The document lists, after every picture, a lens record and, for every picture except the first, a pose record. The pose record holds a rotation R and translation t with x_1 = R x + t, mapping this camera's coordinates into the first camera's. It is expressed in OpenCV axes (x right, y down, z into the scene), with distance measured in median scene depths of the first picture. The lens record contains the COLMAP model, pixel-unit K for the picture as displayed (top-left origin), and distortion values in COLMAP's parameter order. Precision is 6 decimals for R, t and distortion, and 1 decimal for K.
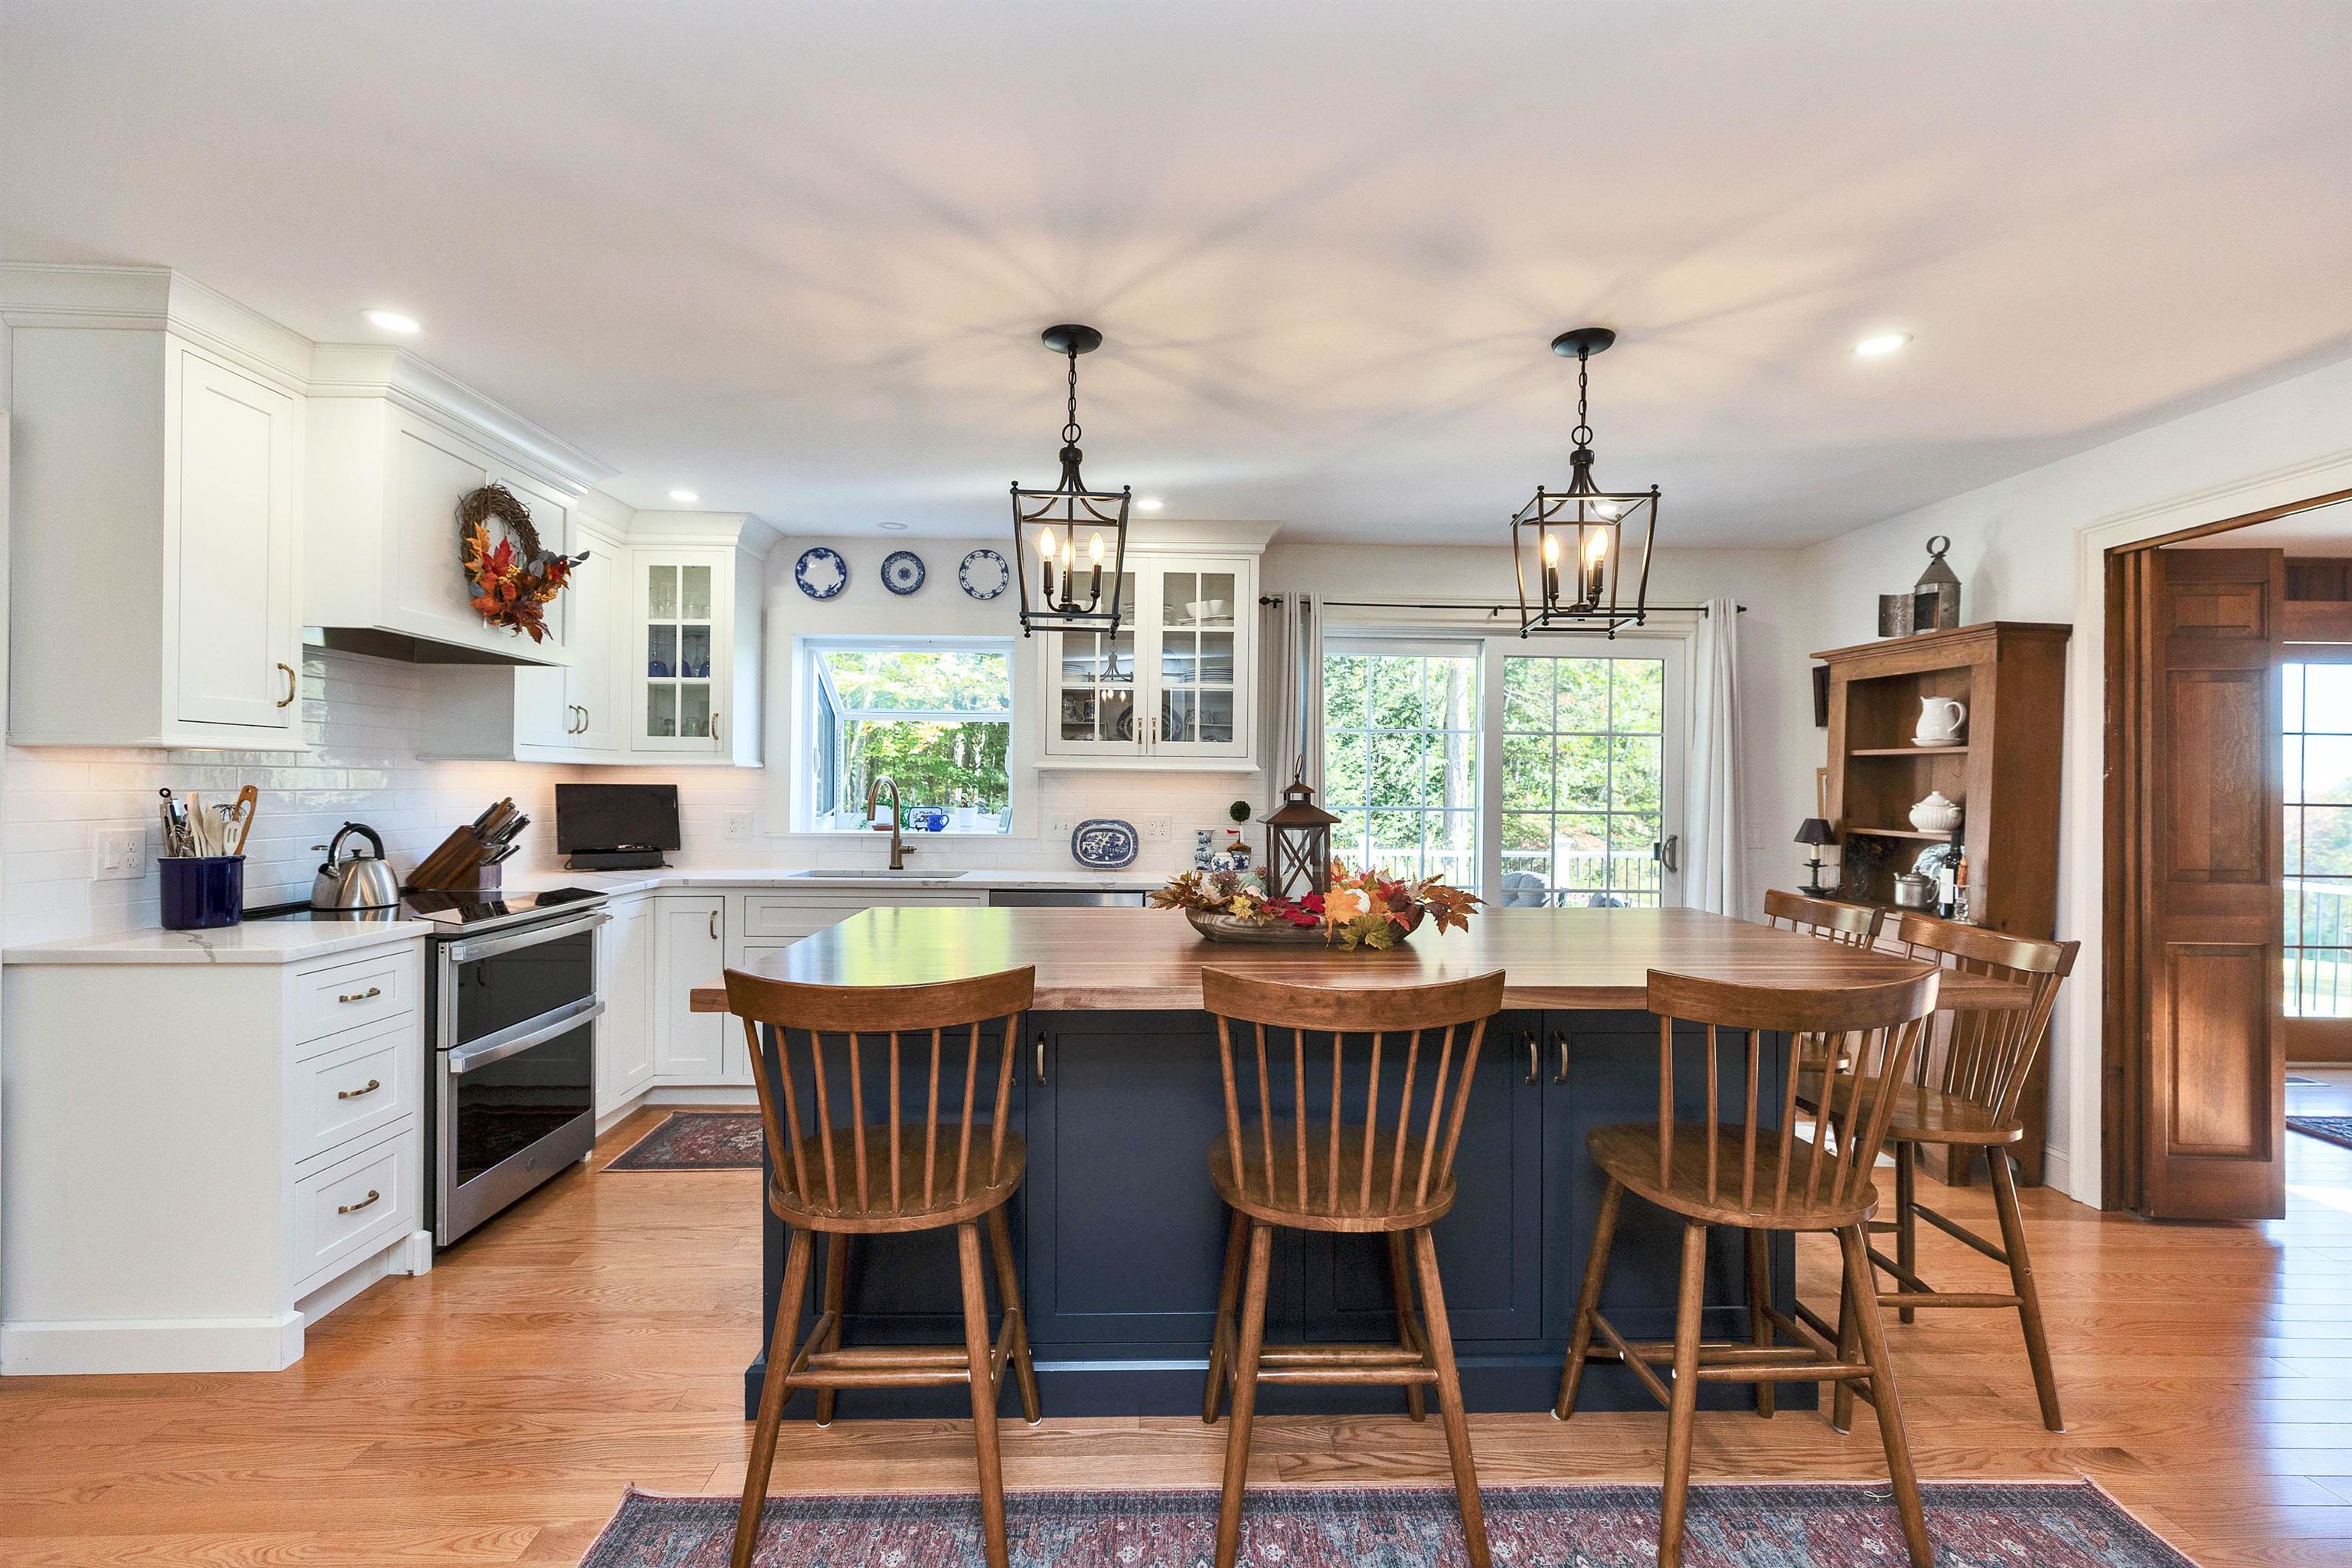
lens RADIAL K [[1042.6, 0, 1174.0], [0, 1042.6, 787.1], [0, 0, 1]] dist [0.009906, -0.000648]
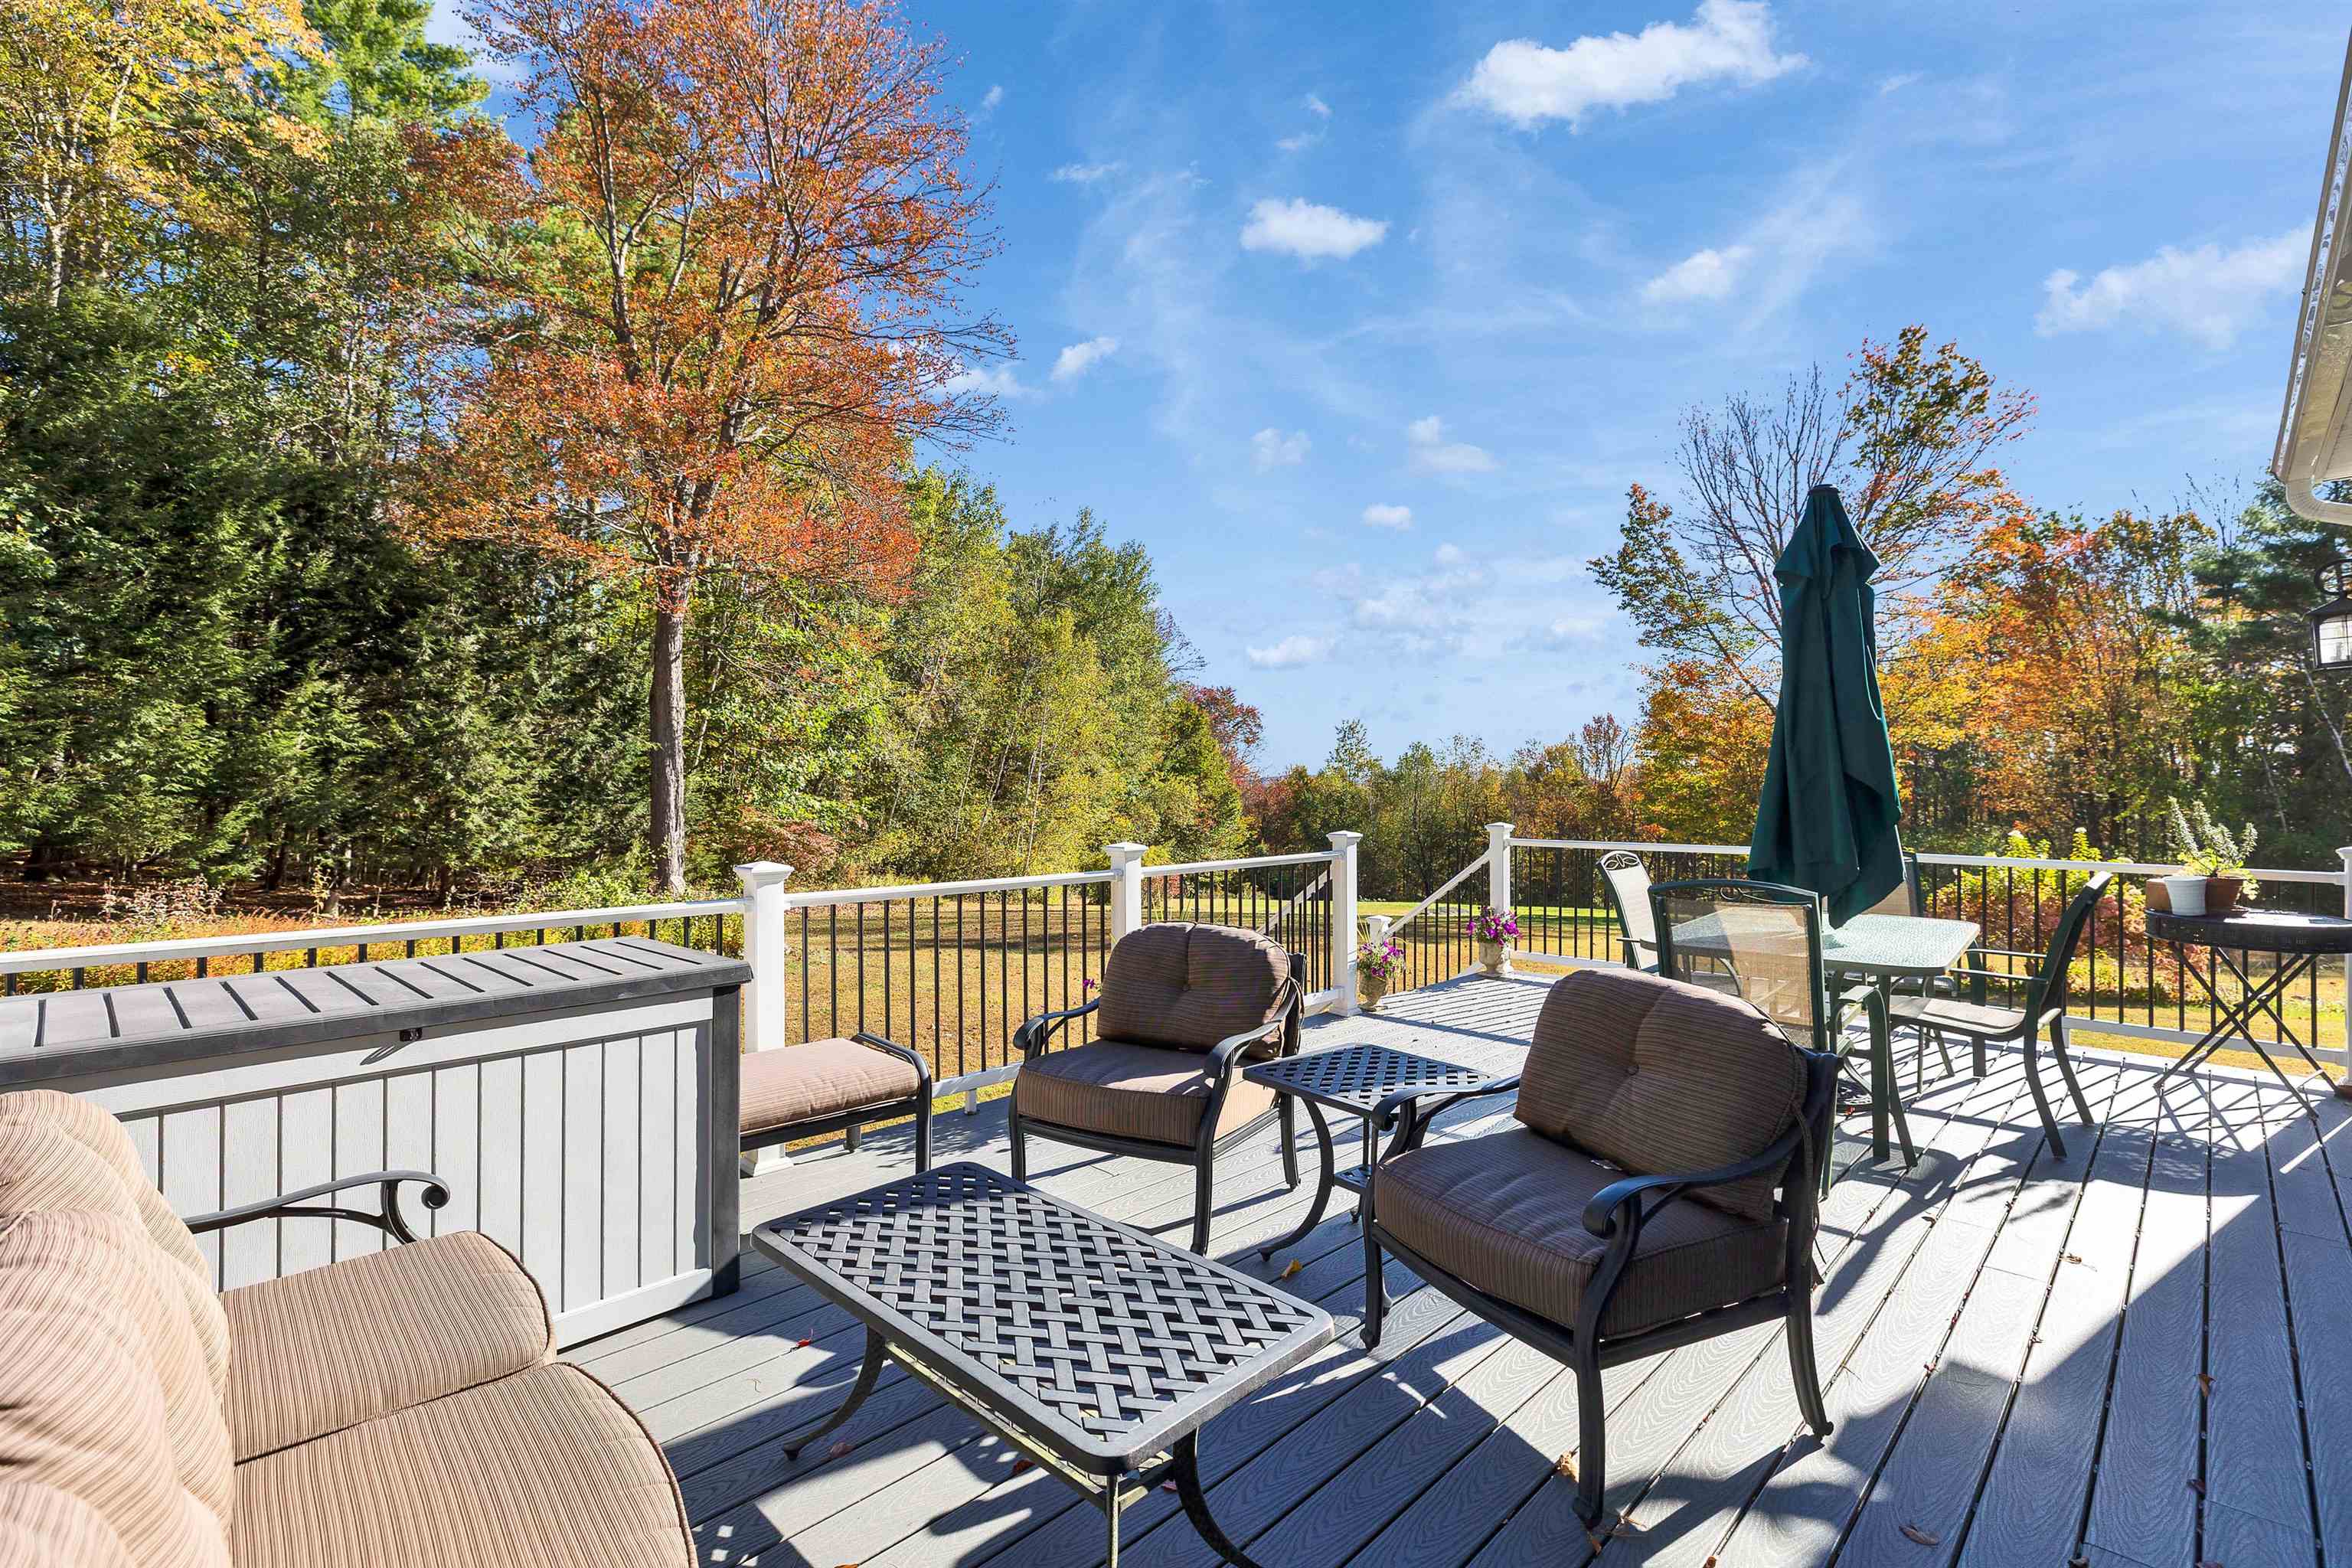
lens RADIAL K [[1042.6, 0, 1177.9], [0, 1042.6, 781.8], [0, 0, 1]] dist [0.009906, -0.000648]
pose [[0.722990, -0.005648, 0.690835, 0.004765], [0.005145, 0.999983, 0.002792, 0.001890], [-0.690839, 0.001536, 0.723007, 0.166765]]
